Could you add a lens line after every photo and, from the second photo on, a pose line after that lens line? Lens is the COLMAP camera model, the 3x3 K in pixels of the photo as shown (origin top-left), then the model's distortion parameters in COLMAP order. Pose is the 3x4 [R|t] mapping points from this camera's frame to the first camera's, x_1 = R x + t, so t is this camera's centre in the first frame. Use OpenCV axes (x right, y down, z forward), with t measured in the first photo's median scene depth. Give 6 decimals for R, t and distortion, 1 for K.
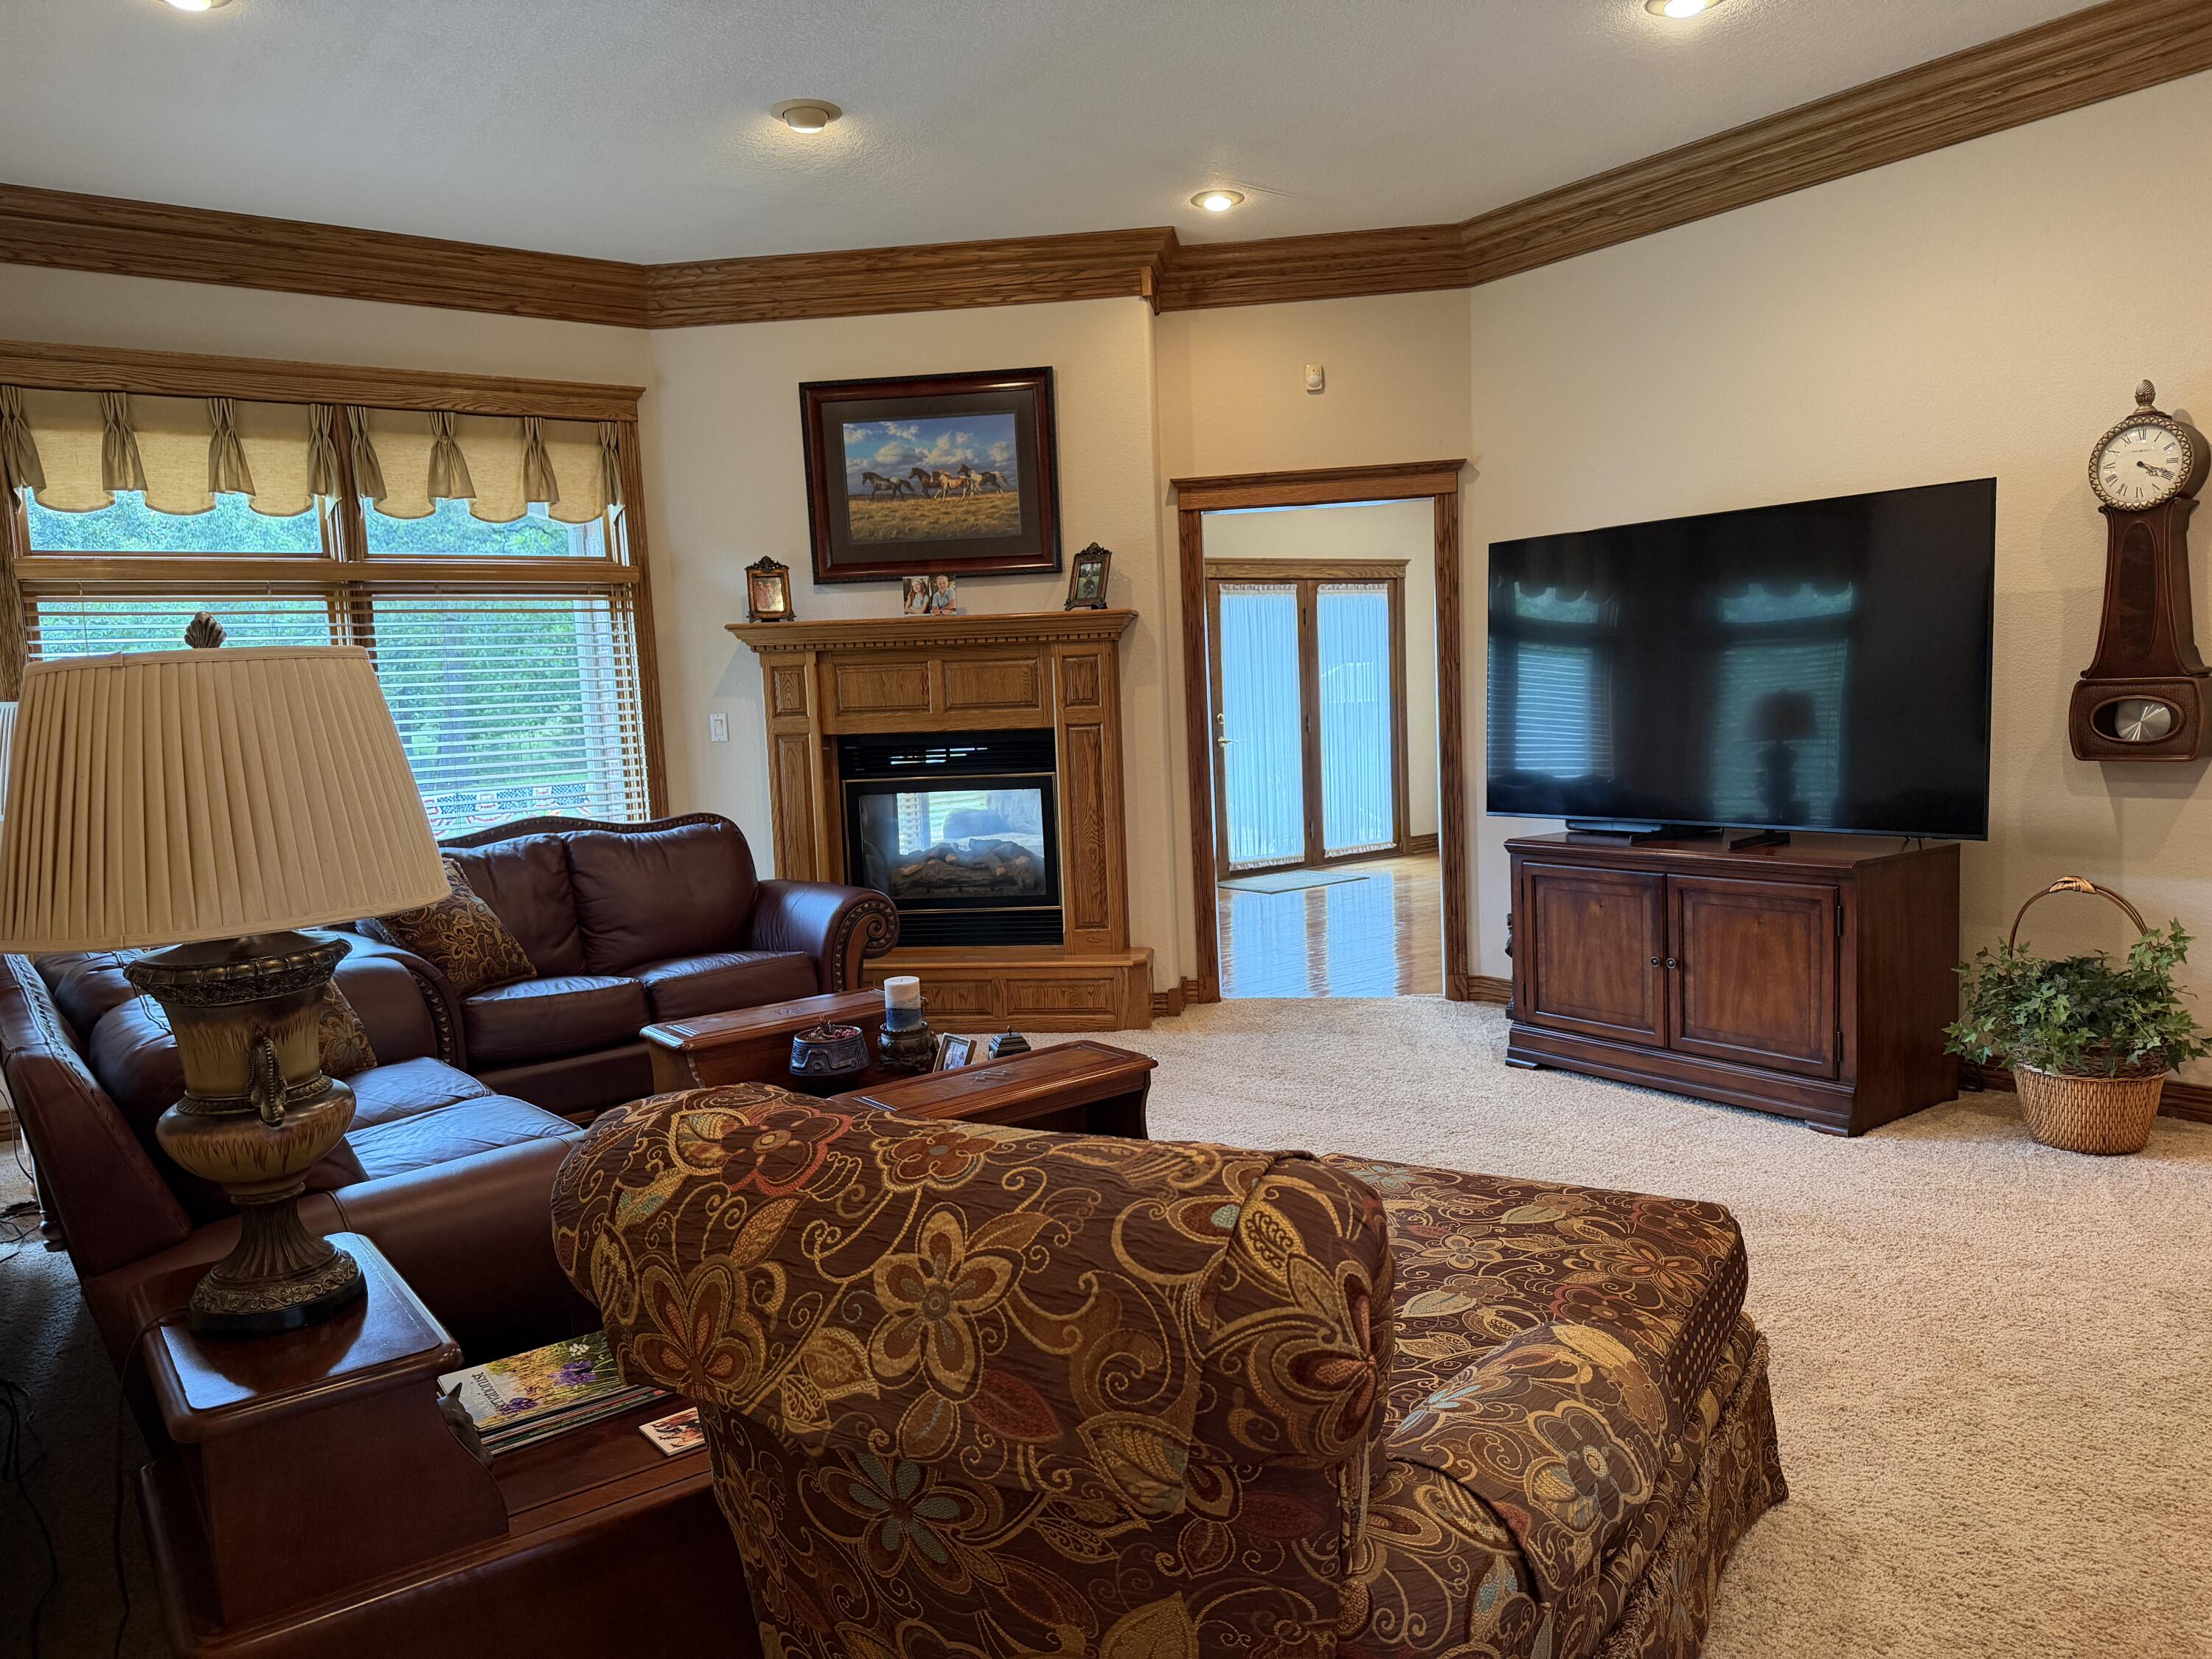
lens RADIAL K [[1556.6, 0, 1100.4], [0, 1556.6, 837.5], [0, 0, 1]] dist [0.125355, -0.181243]
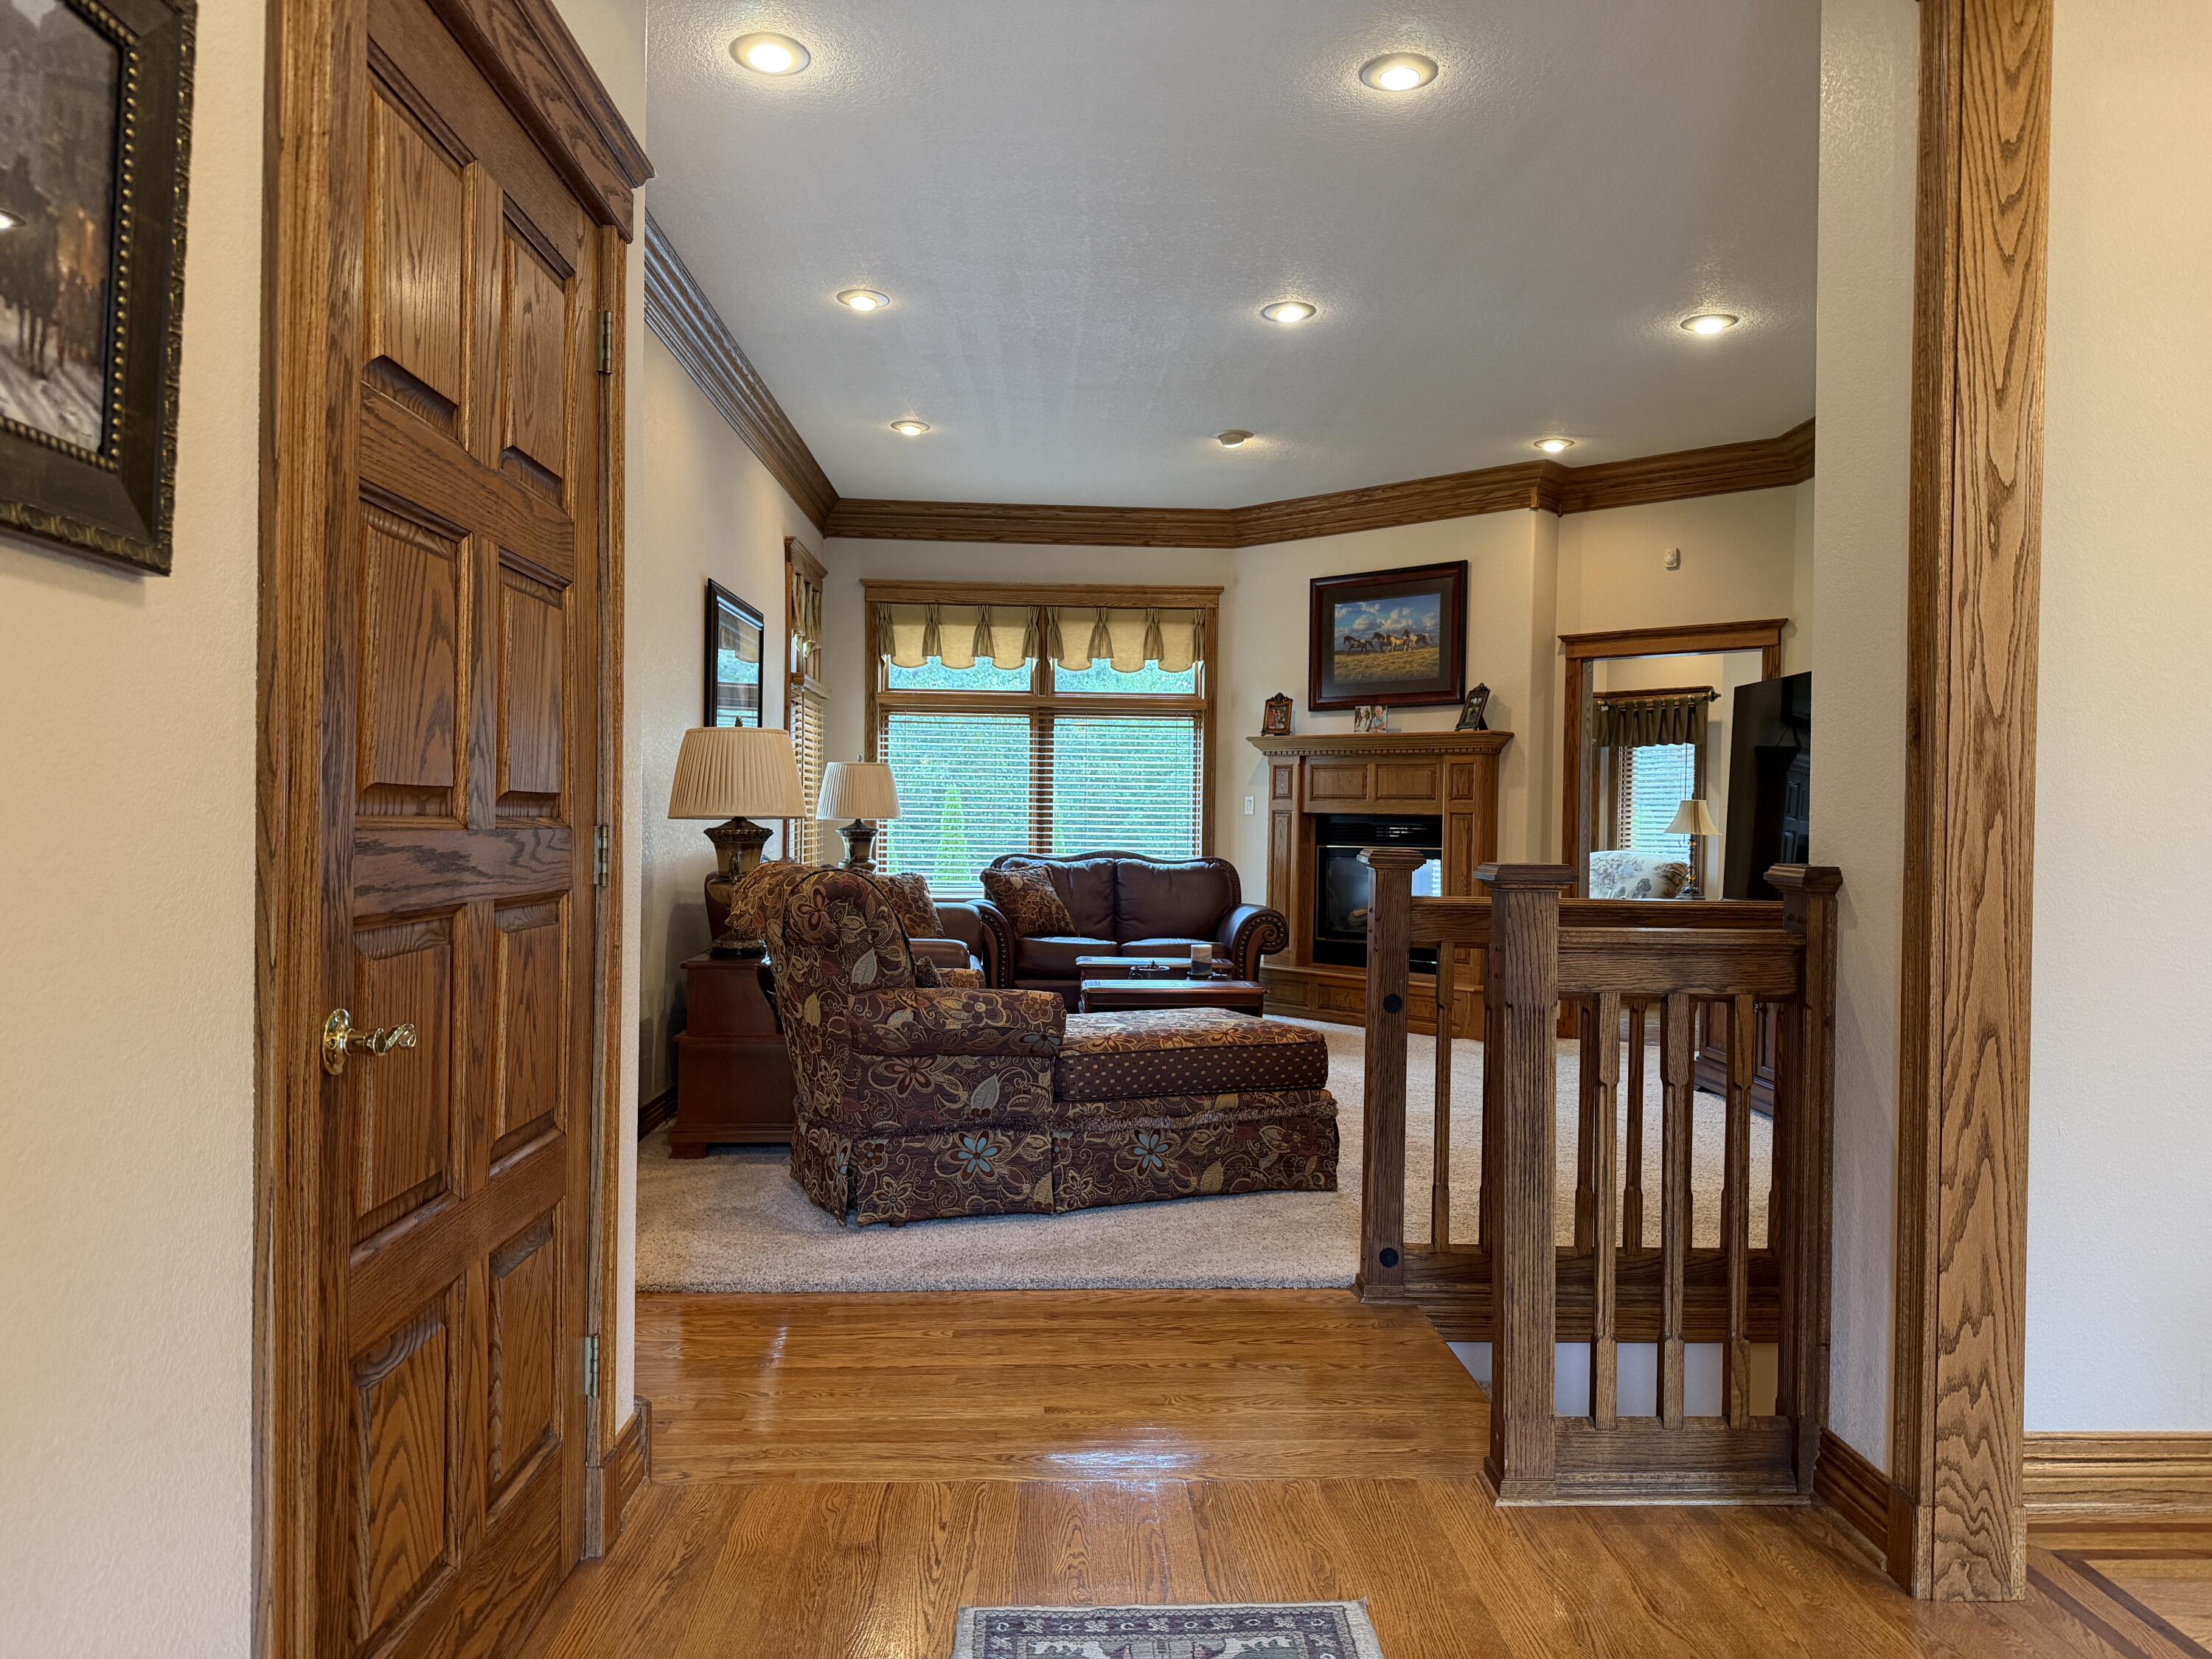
lens RADIAL K [[1556.6, 0, 1100.4], [0, 1556.6, 837.5], [0, 0, 1]] dist [0.125355, -0.181243]
pose [[0.816228, 0.061921, -0.574402, 0.520832], [-0.108834, 0.992919, -0.047615, 0.048669], [0.567386, 0.101379, 0.817187, -0.306004]]
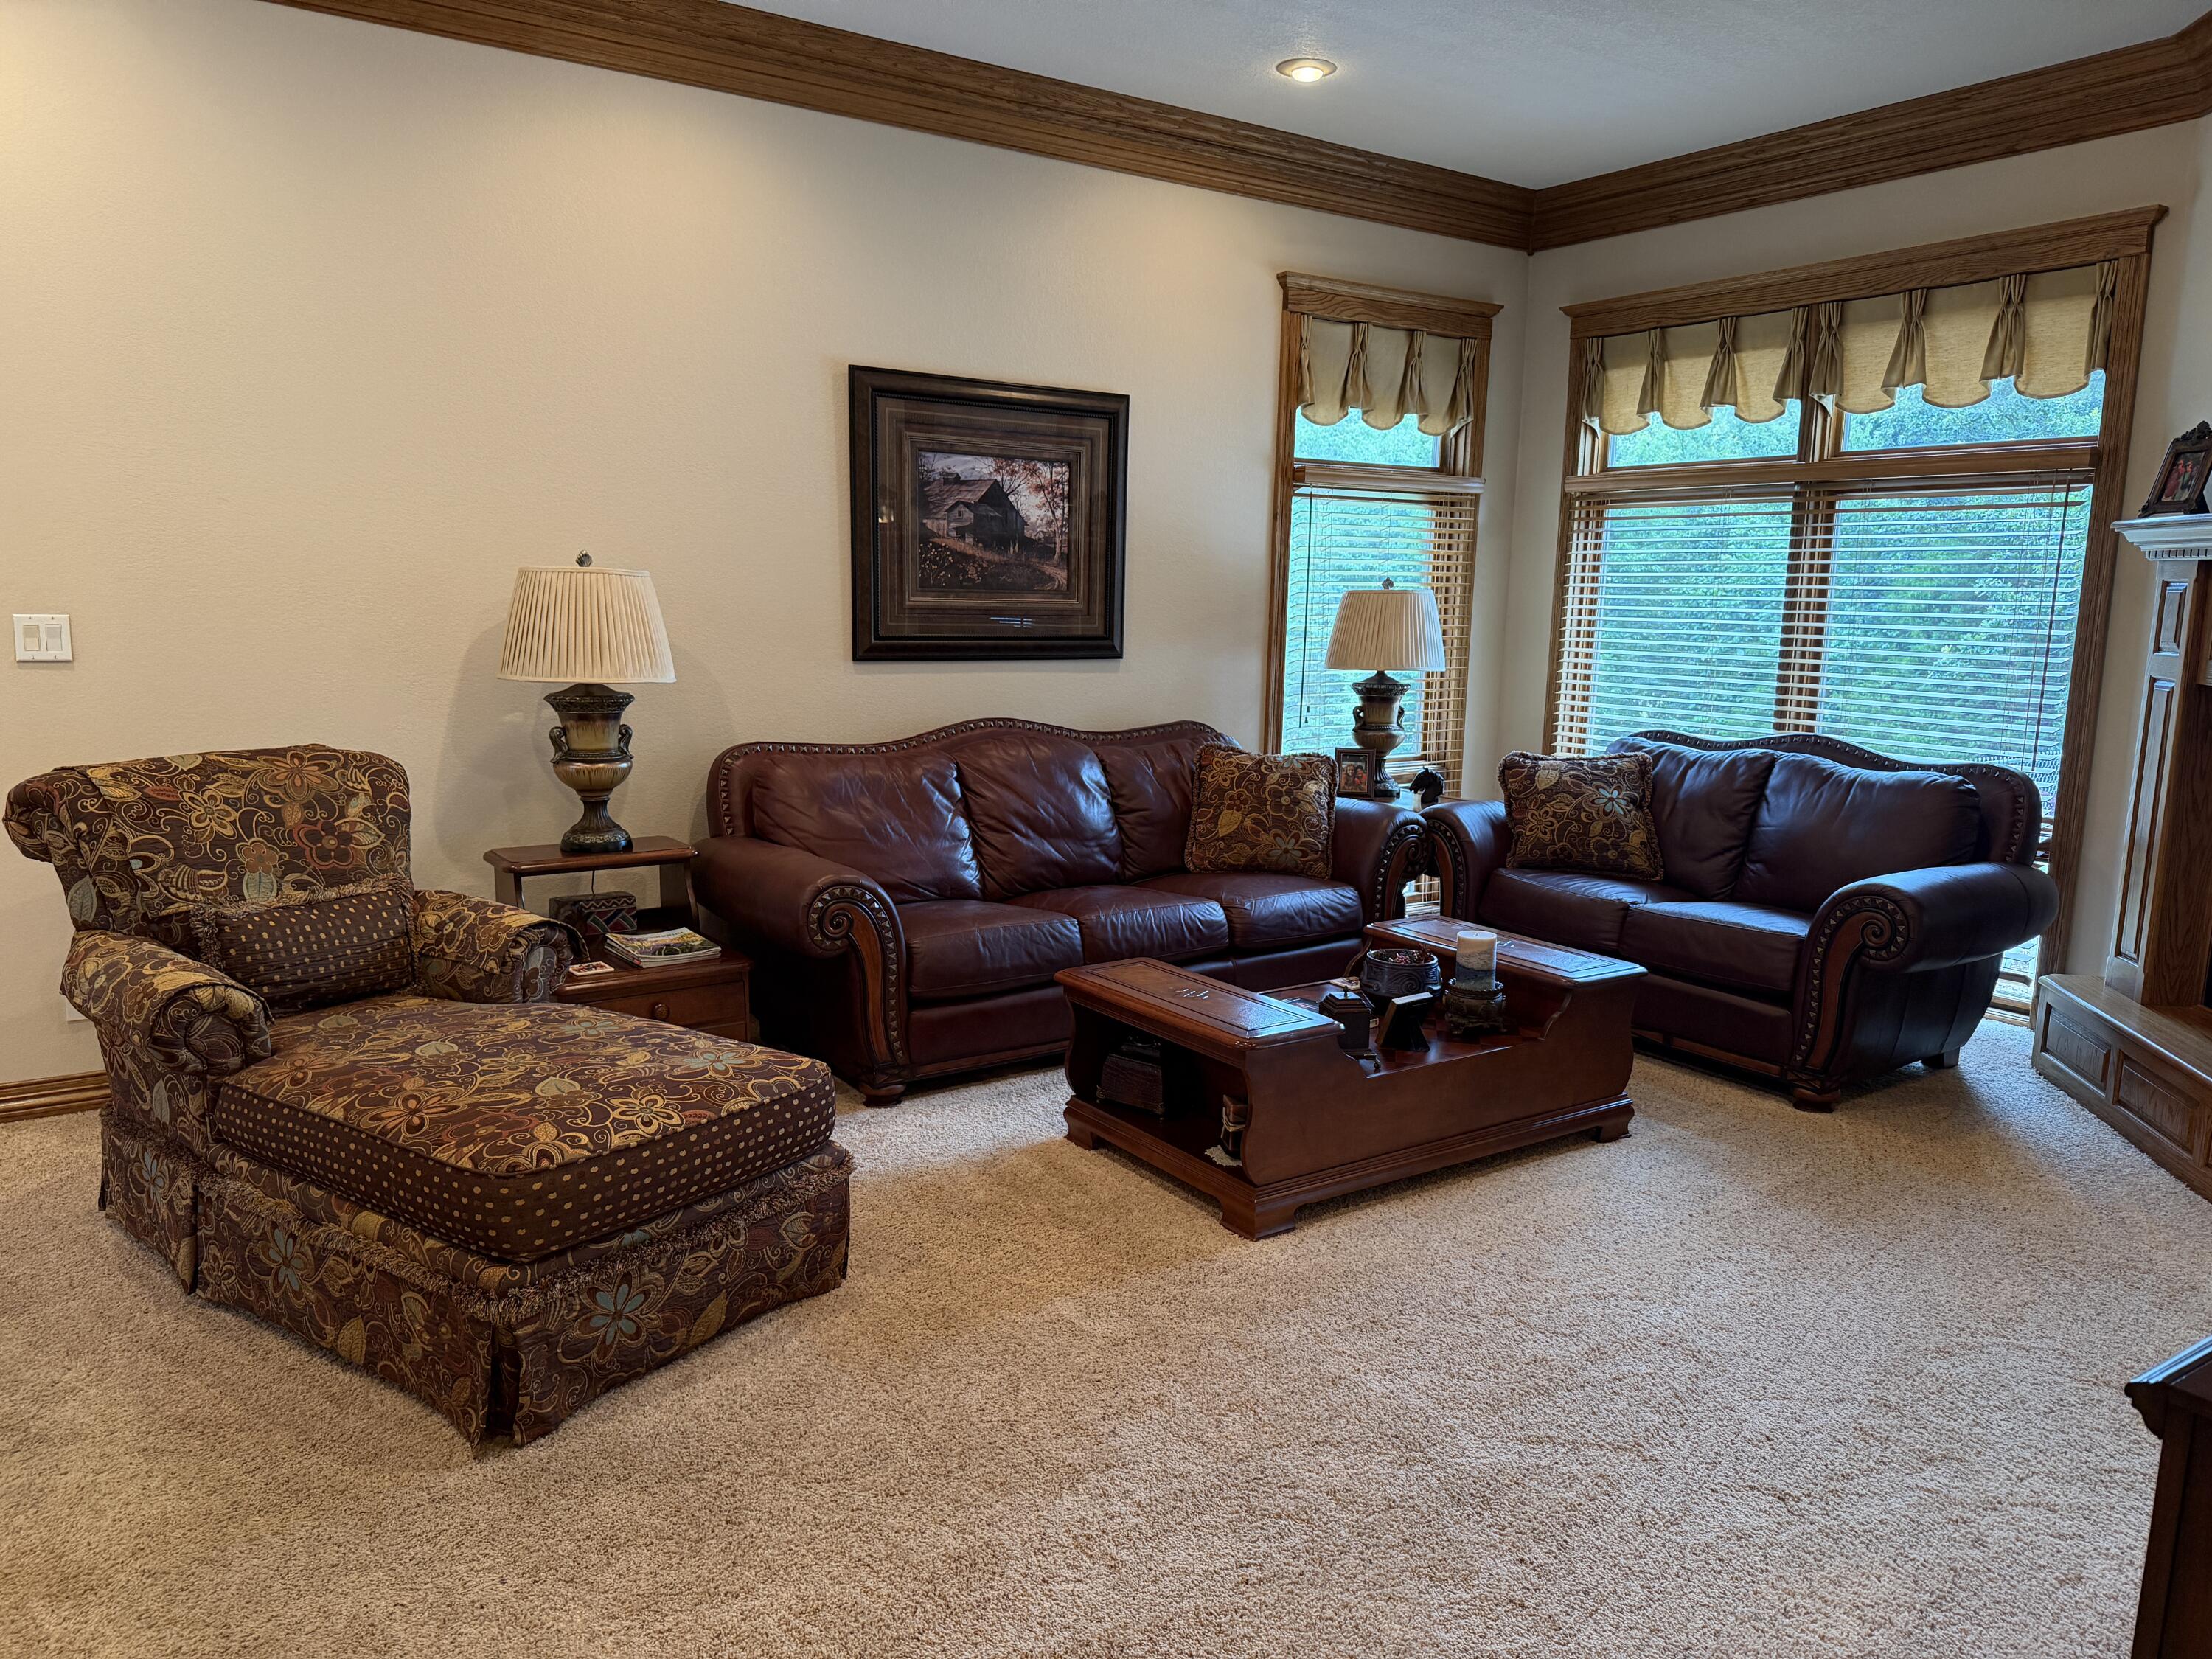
lens RADIAL K [[1556.6, 0, 1100.4], [0, 1556.6, 837.5], [0, 0, 1]] dist [0.125355, -0.181243]
pose [[-0.056547, 0.197976, -0.978575, 0.546308], [-0.116931, 0.972084, 0.203419, -0.088251], [0.991529, 0.125929, -0.031819, 0.574656]]
